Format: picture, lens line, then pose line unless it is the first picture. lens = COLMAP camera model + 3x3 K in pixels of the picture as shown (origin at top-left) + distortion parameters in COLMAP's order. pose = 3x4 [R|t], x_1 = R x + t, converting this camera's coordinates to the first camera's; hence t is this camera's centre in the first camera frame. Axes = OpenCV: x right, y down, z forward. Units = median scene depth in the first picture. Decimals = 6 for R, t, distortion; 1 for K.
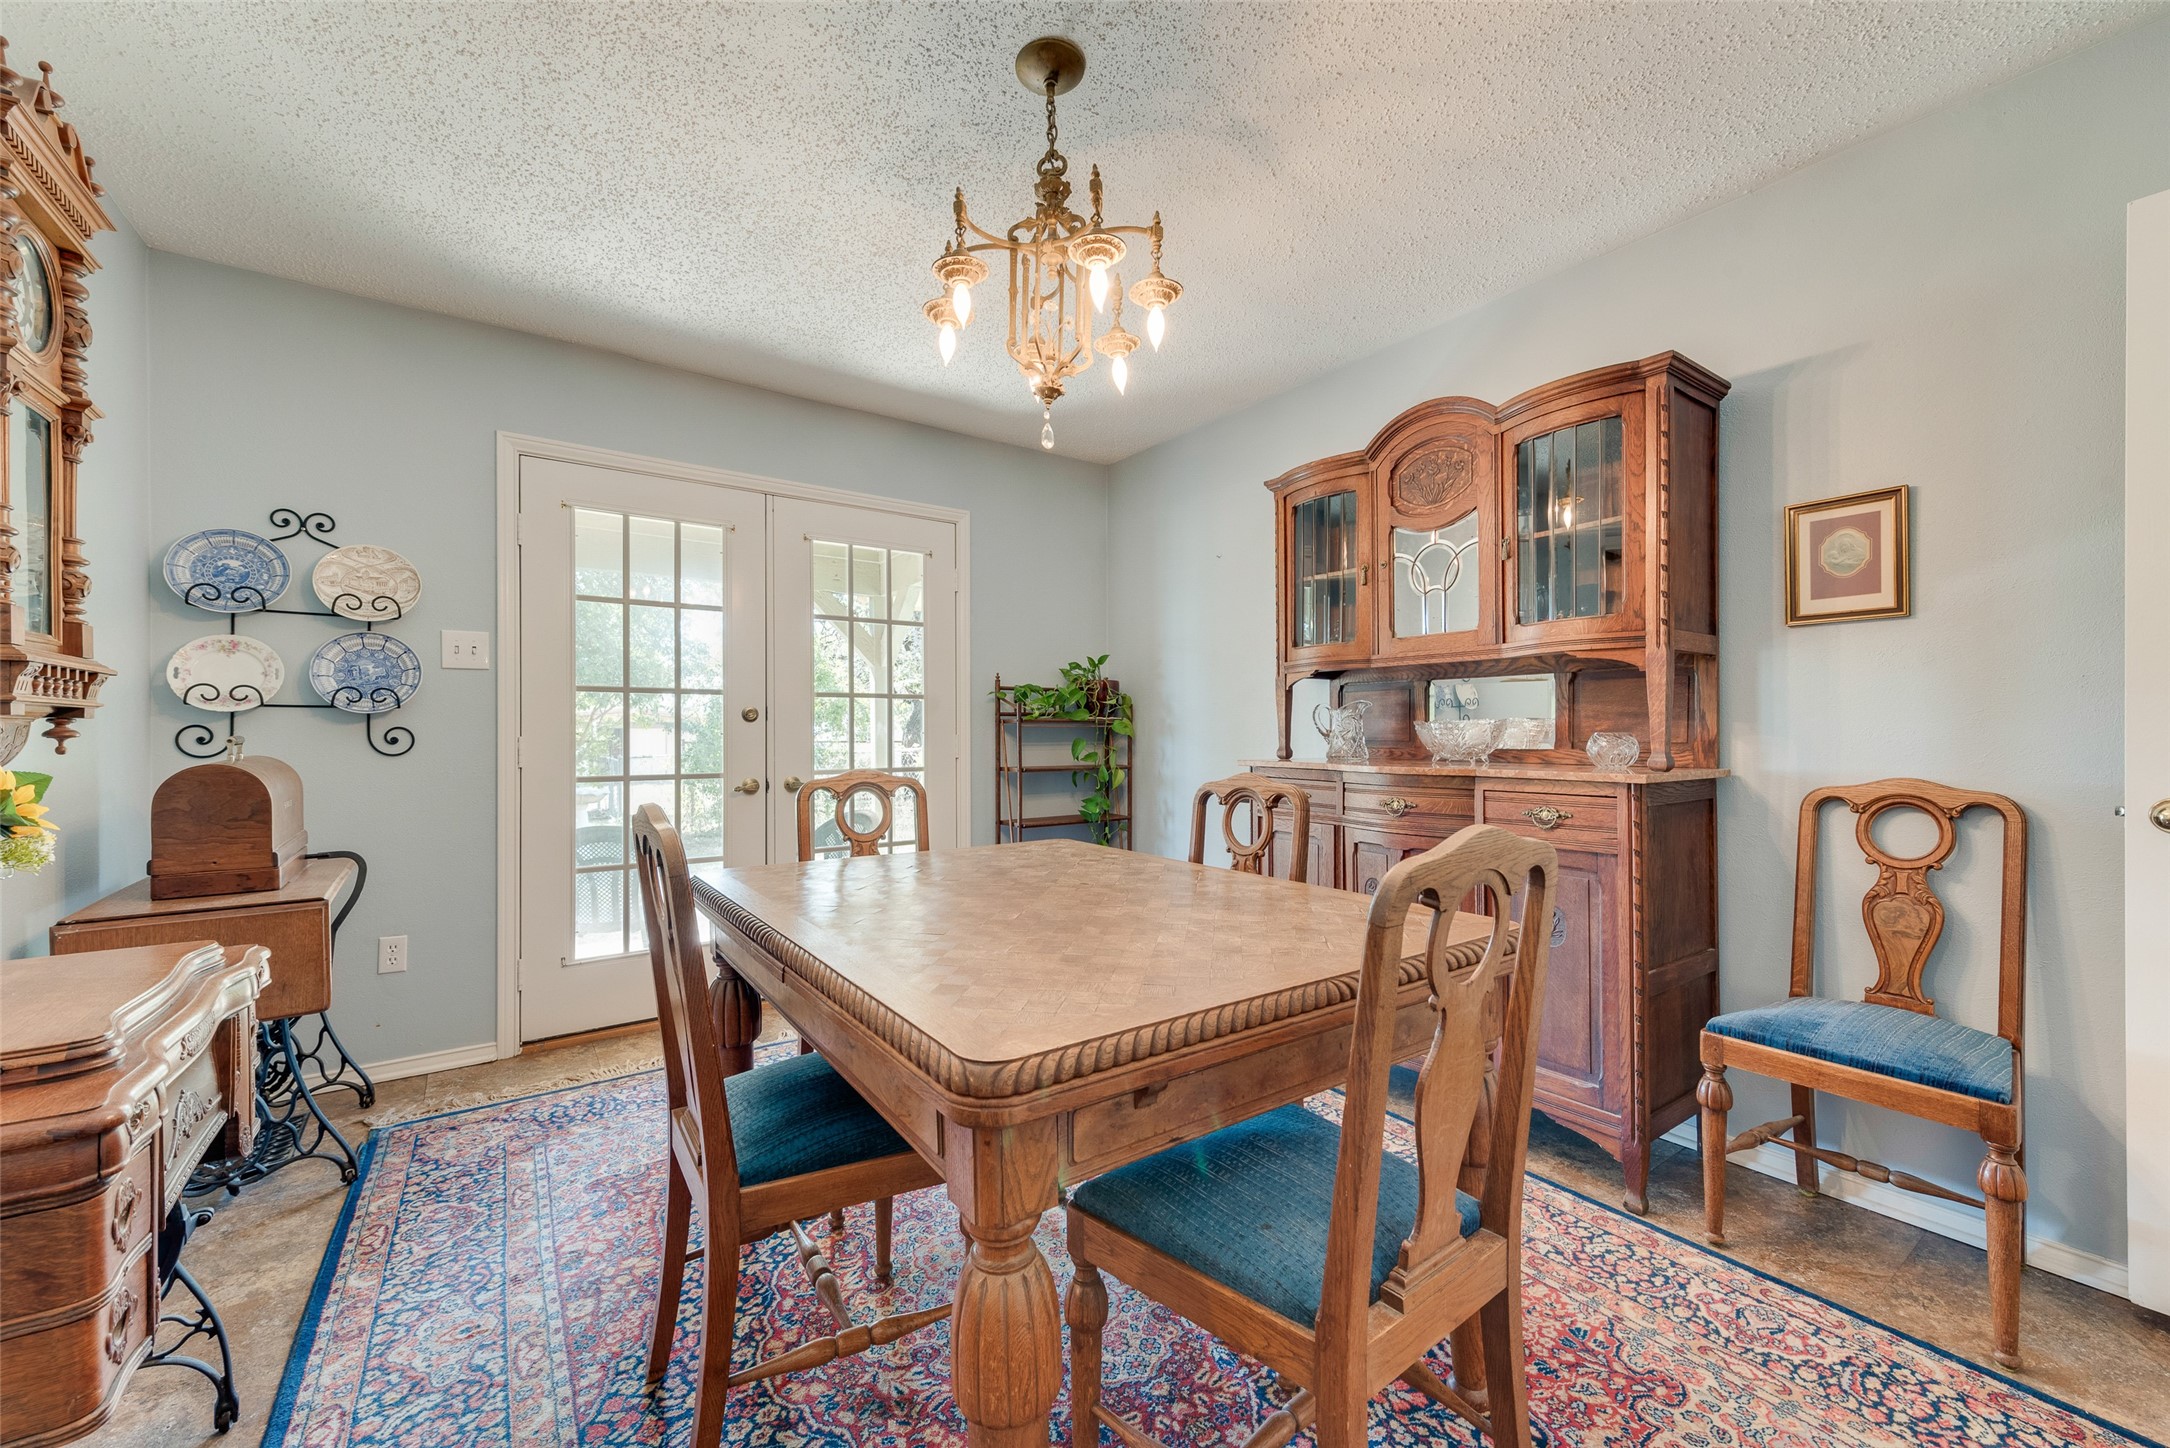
lens RADIAL K [[844.3, 0, 1084.4], [0, 844.3, 734.5], [0, 0, 1]] dist [0.000457, -0.000208]
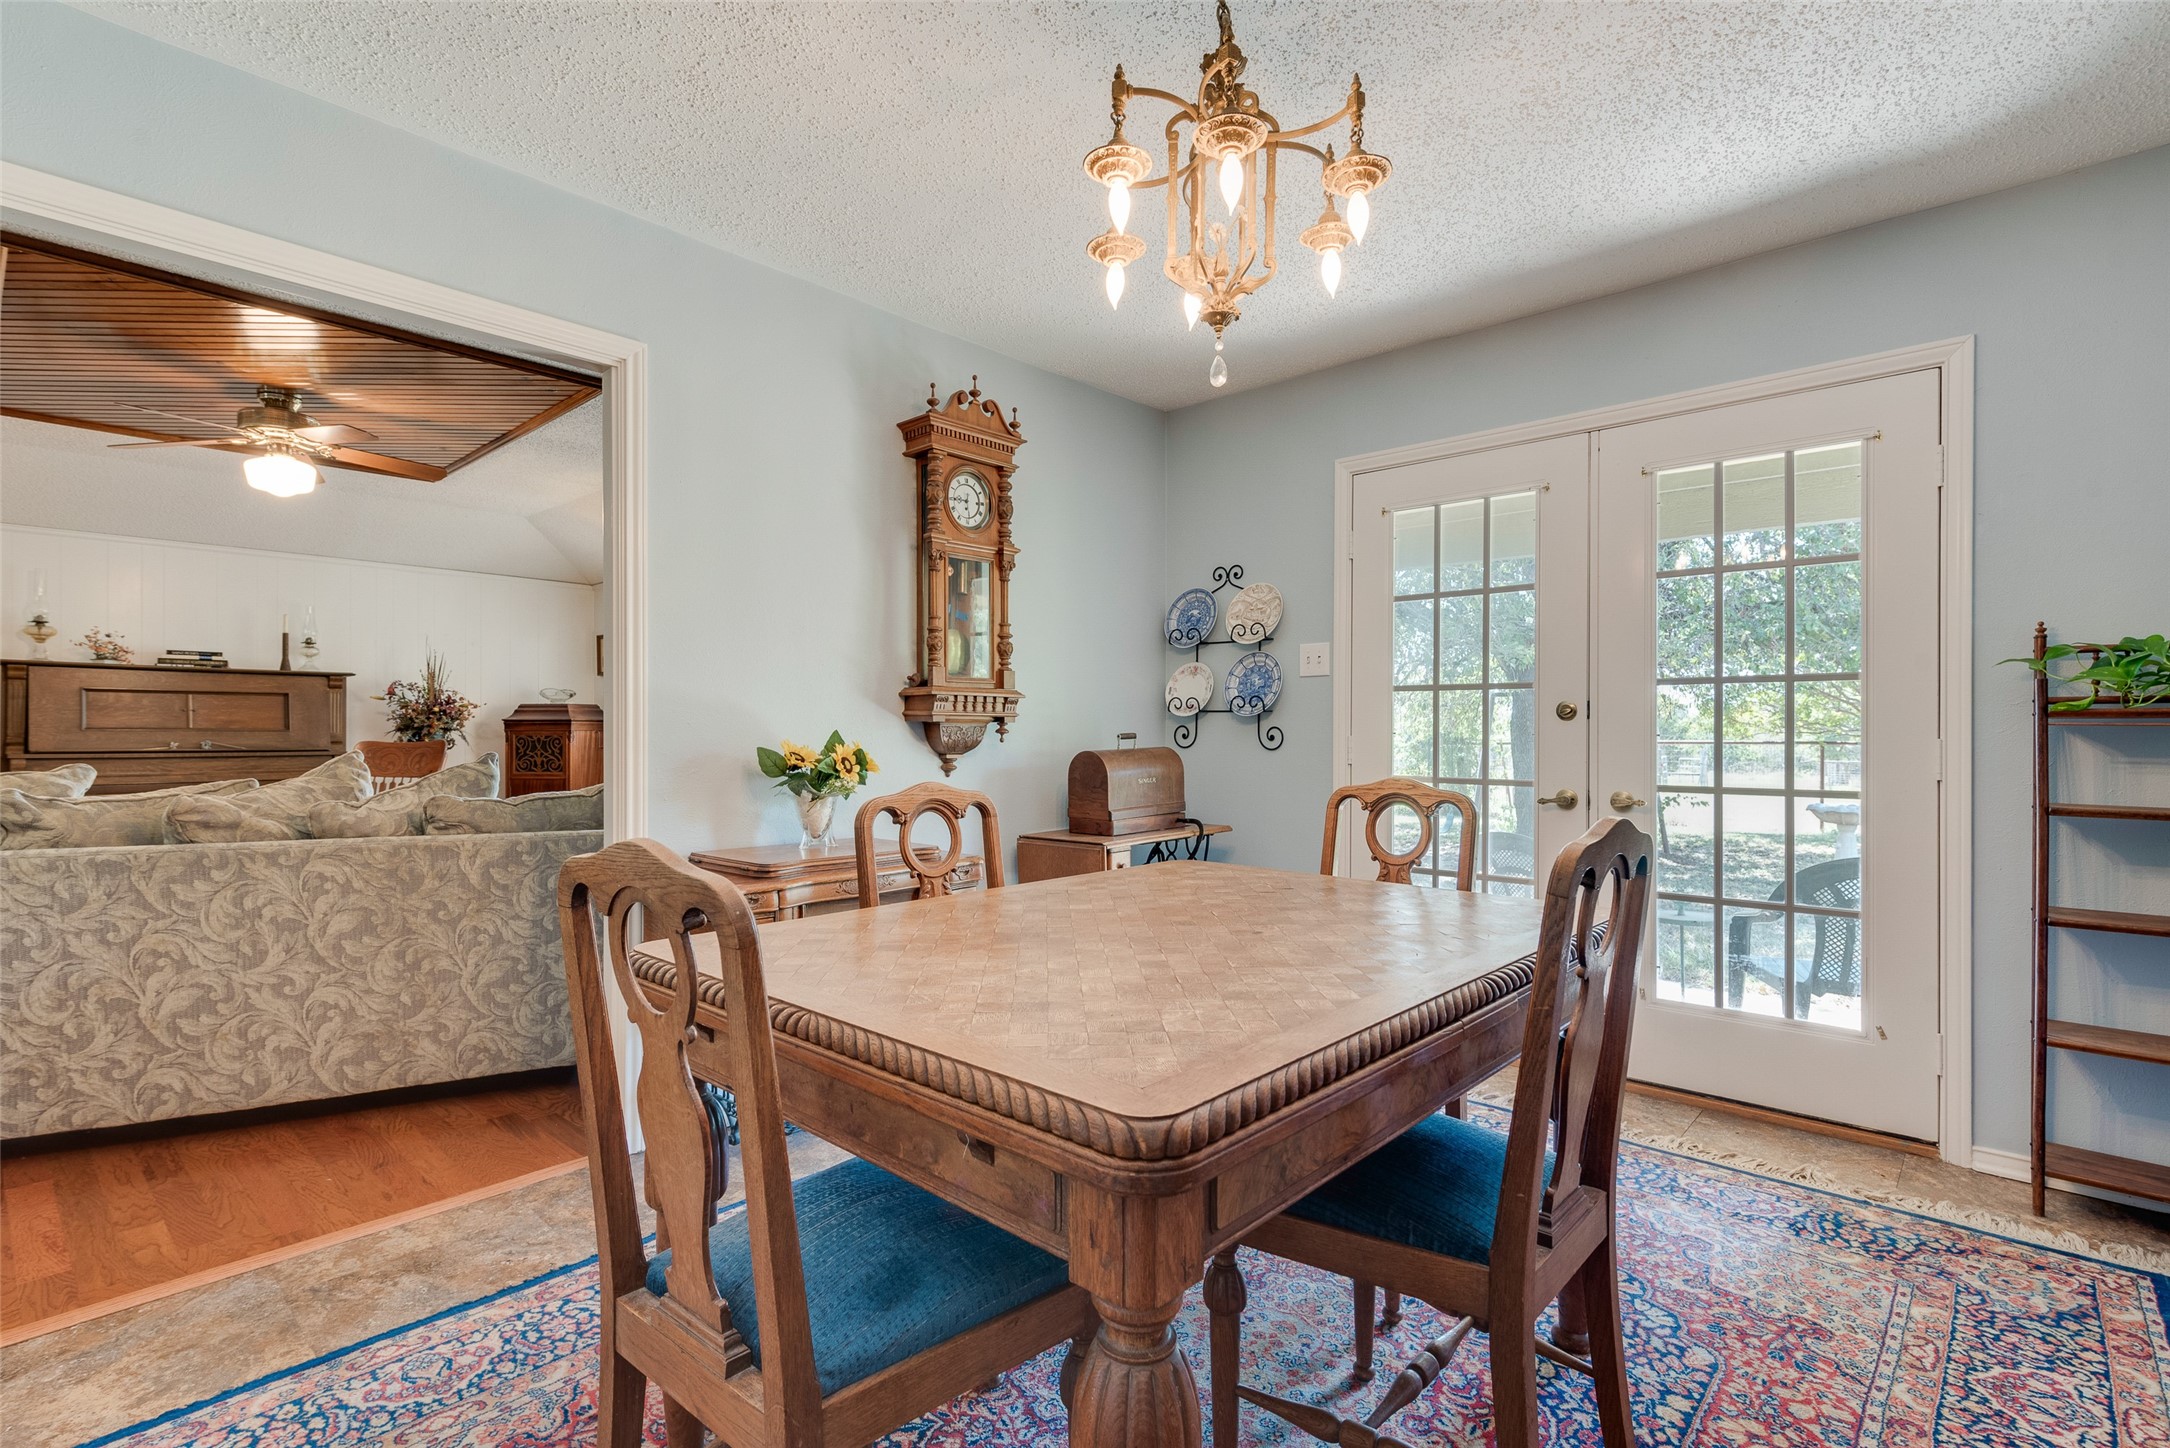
lens RADIAL K [[1002.5, 0, 1085.8], [0, 1002.5, 734.8], [0, 0, 1]] dist [0.000810, -0.000047]
pose [[0.207582, 0.006945, -0.978193, 0.581016], [-0.005525, 0.999967, 0.005927, -0.004630], [0.978202, 0.004174, 0.207613, 0.445431]]
